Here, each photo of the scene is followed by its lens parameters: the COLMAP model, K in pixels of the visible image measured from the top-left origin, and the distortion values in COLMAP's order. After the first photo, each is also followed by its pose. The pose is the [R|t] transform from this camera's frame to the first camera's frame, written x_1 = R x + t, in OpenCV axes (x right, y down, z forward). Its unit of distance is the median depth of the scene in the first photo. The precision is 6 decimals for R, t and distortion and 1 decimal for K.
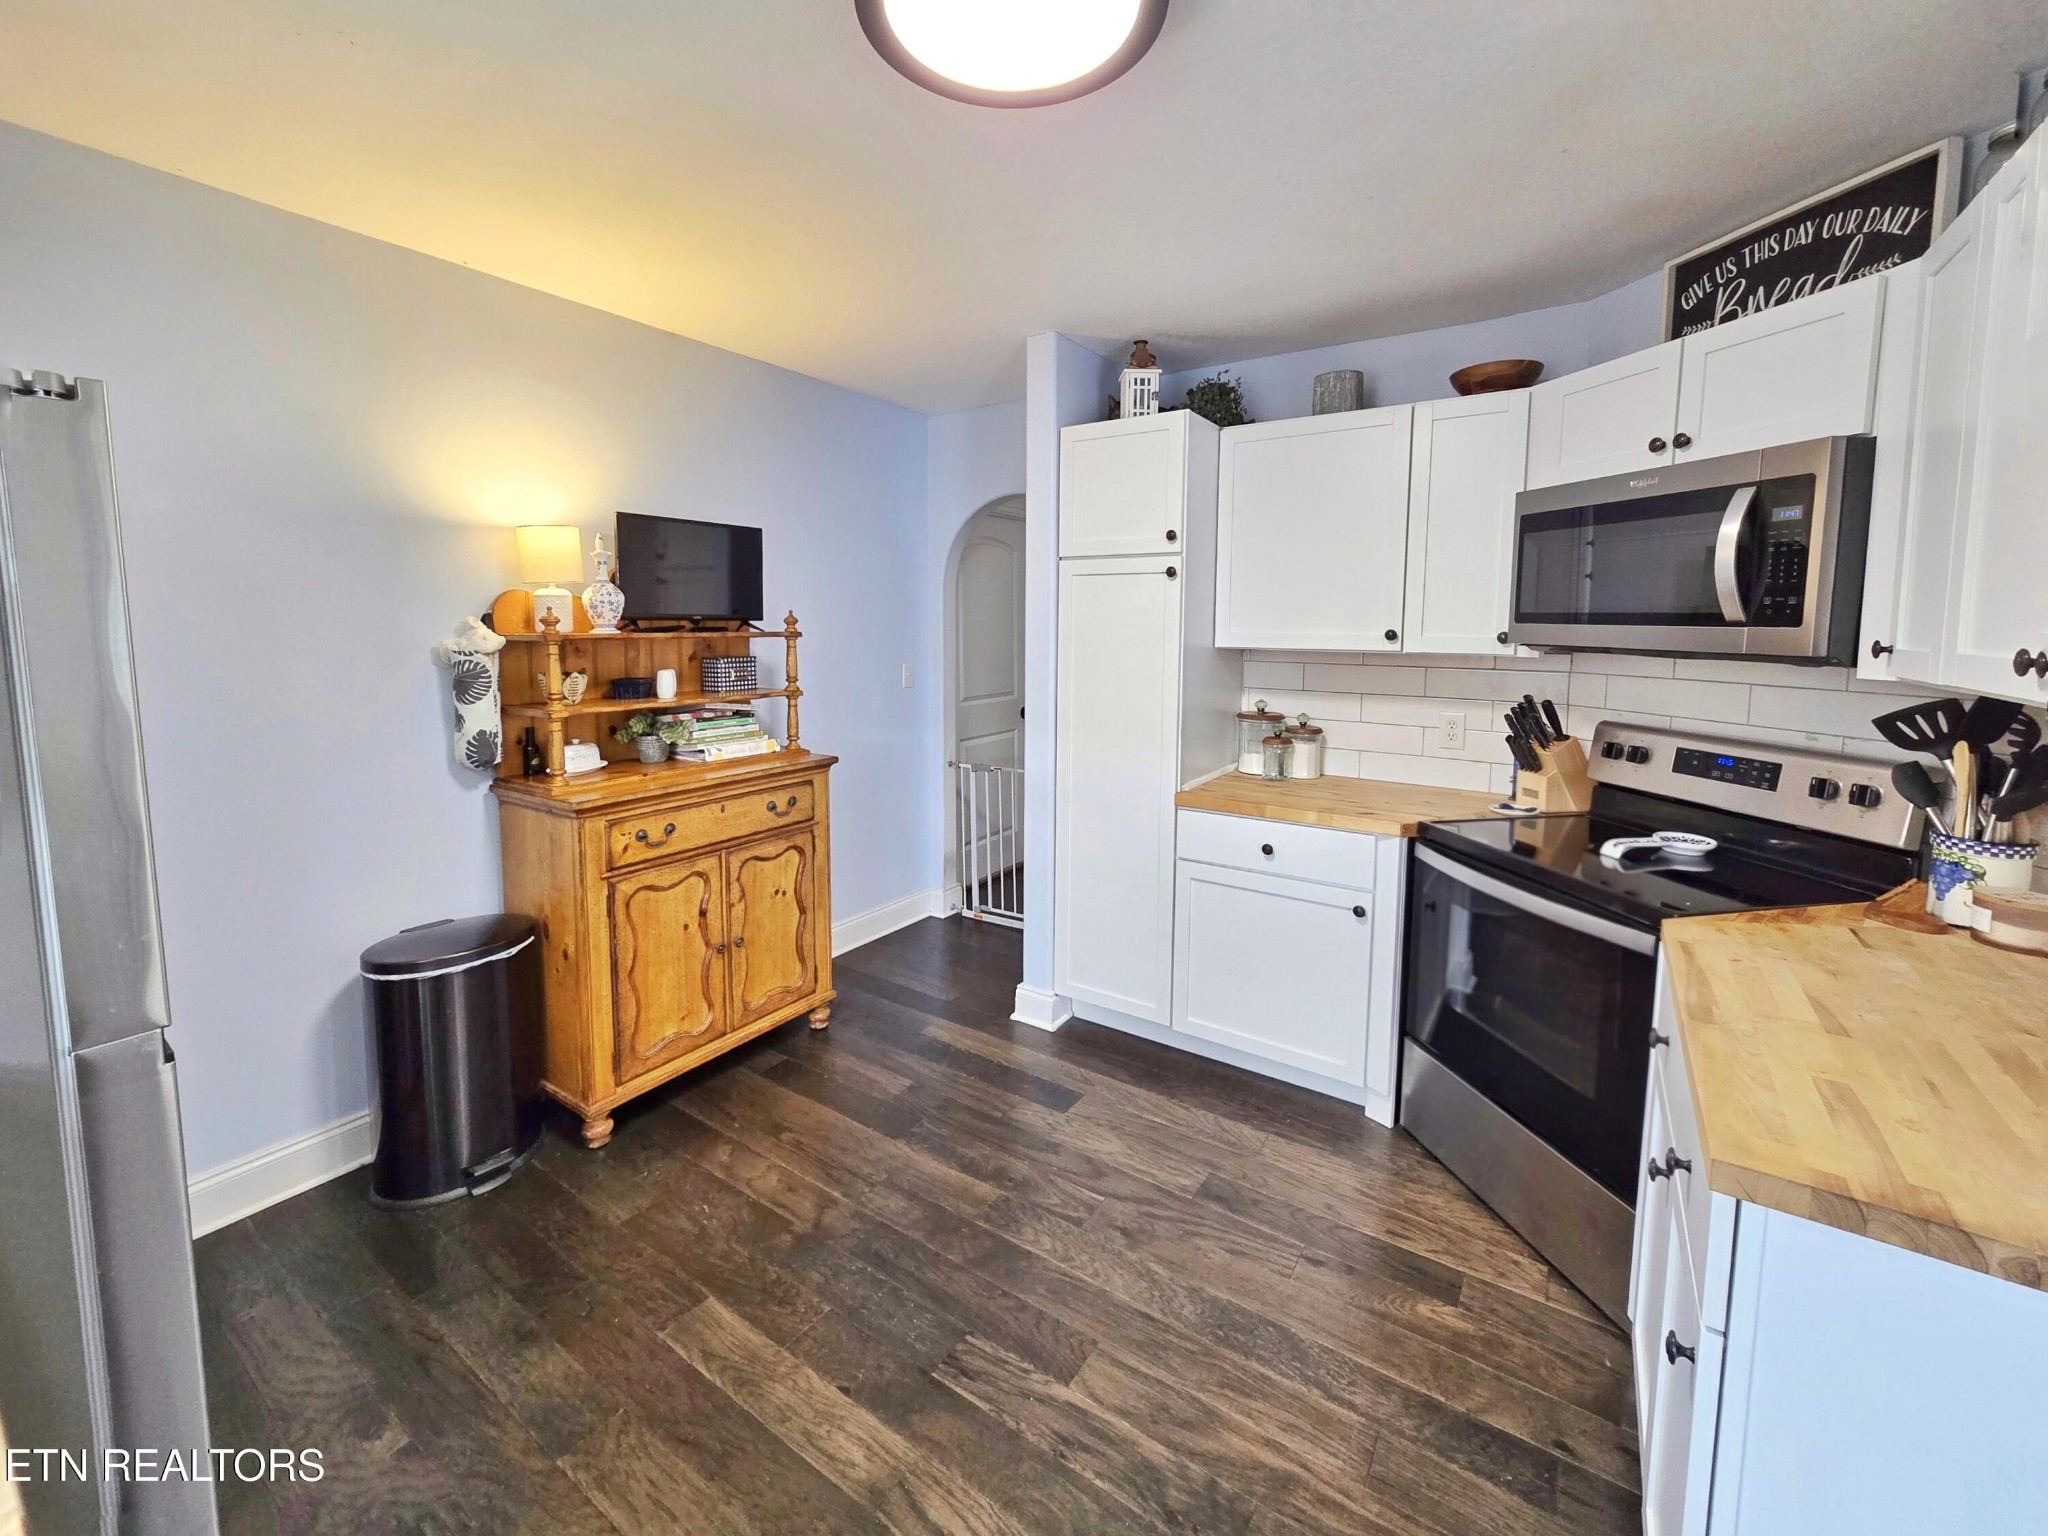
lens RADIAL K [[829.4, 0, 1029.8], [0, 829.4, 693.1], [0, 0, 1]] dist [-0.002389, -0.000674]
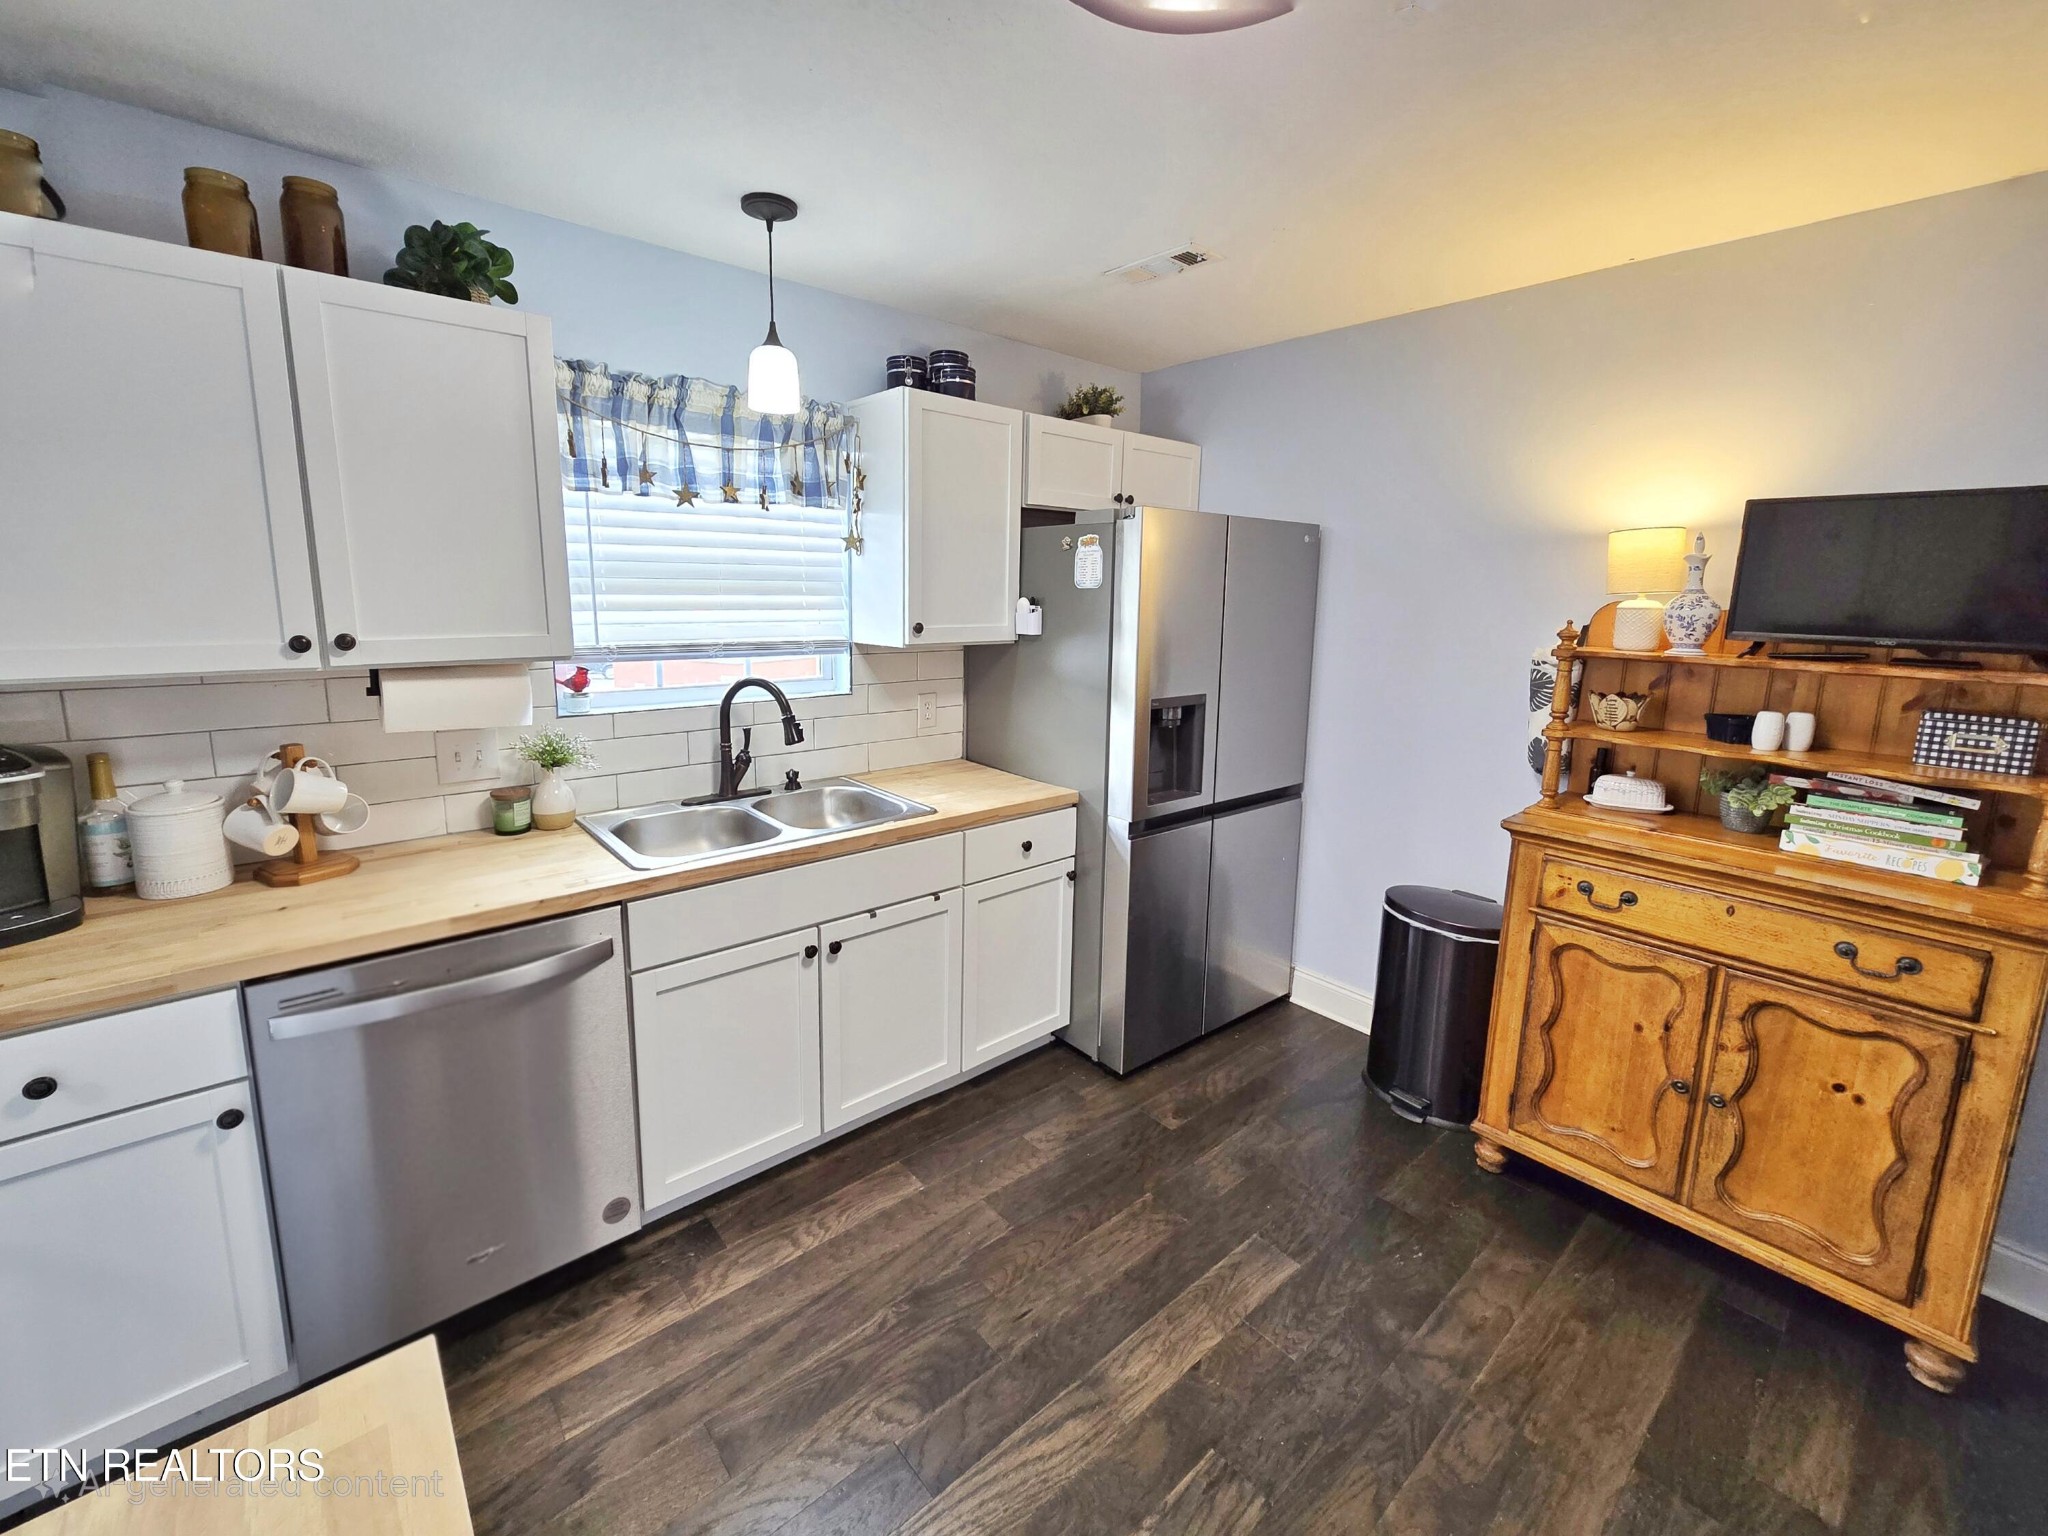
lens RADIAL K [[848.0, 0, 1009.9], [0, 848.0, 727.6], [0, 0, 1]] dist [-0.001348, -0.000045]
pose [[-0.263861, 0.145955, -0.953454, 0.545788], [-0.108737, 0.977683, 0.179757, -0.091595], [0.958412, 0.151107, -0.242102, 0.657878]]
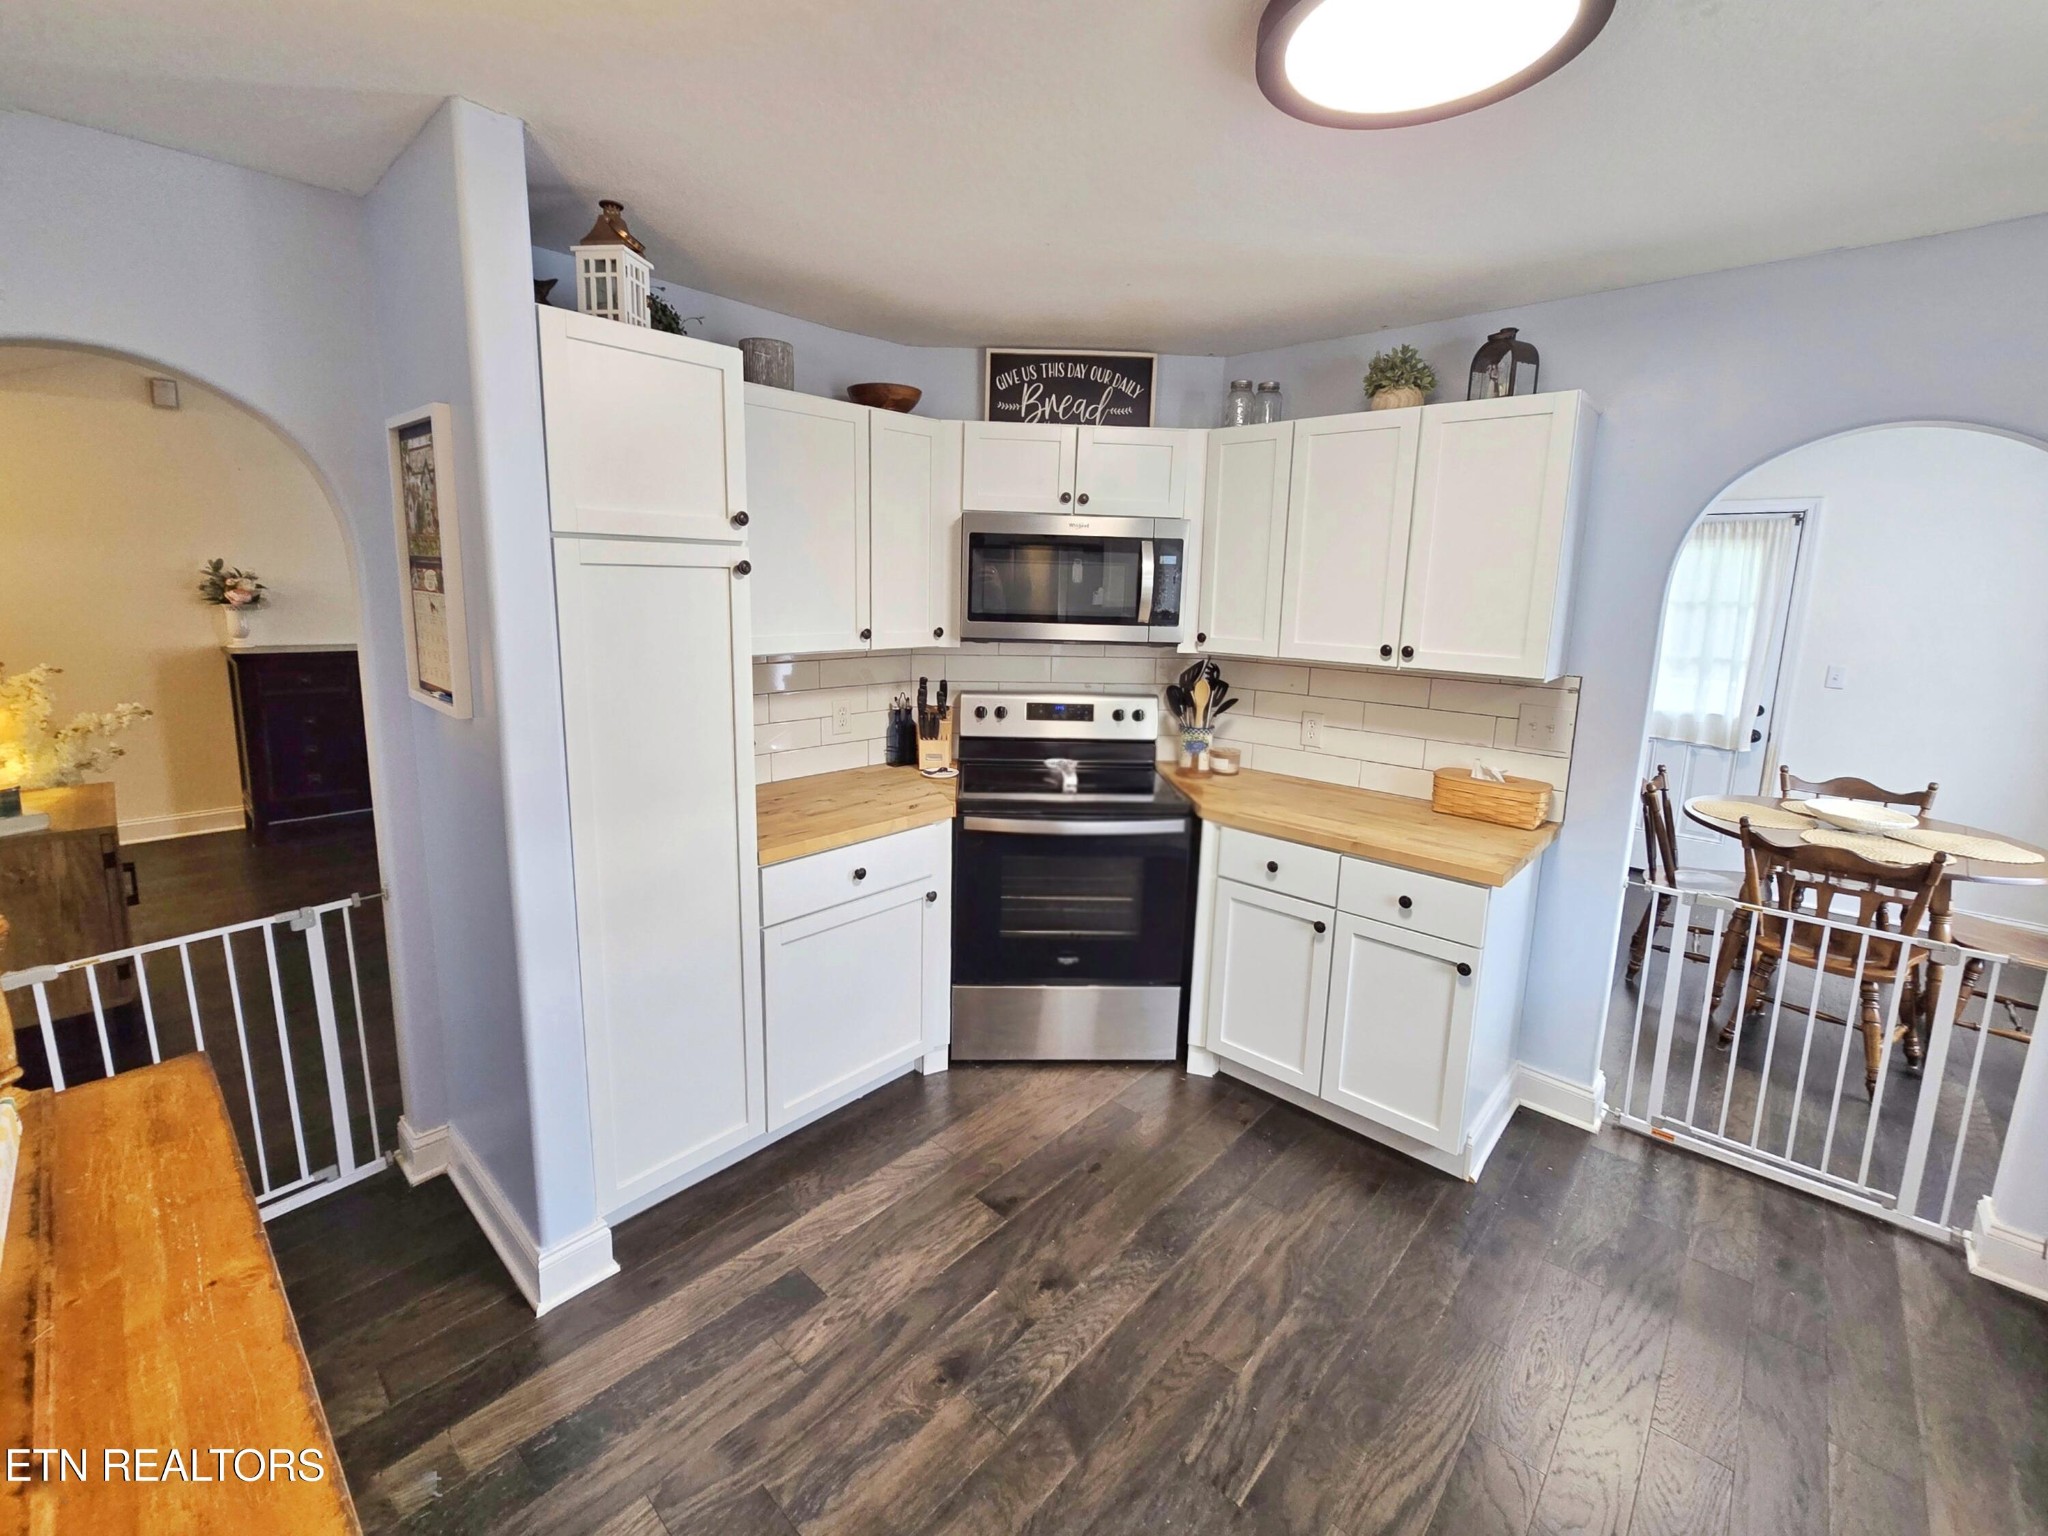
lens RADIAL K [[861.0, 0, 991.9], [0, 861.0, 712.1], [0, 0, 1]] dist [-0.001811, -0.000481]
pose [[0.173595, -0.152683, 0.972909, -0.701135], [0.067288, 0.987439, 0.142957, -0.138697], [-0.982516, 0.040649, 0.181688, 0.784404]]
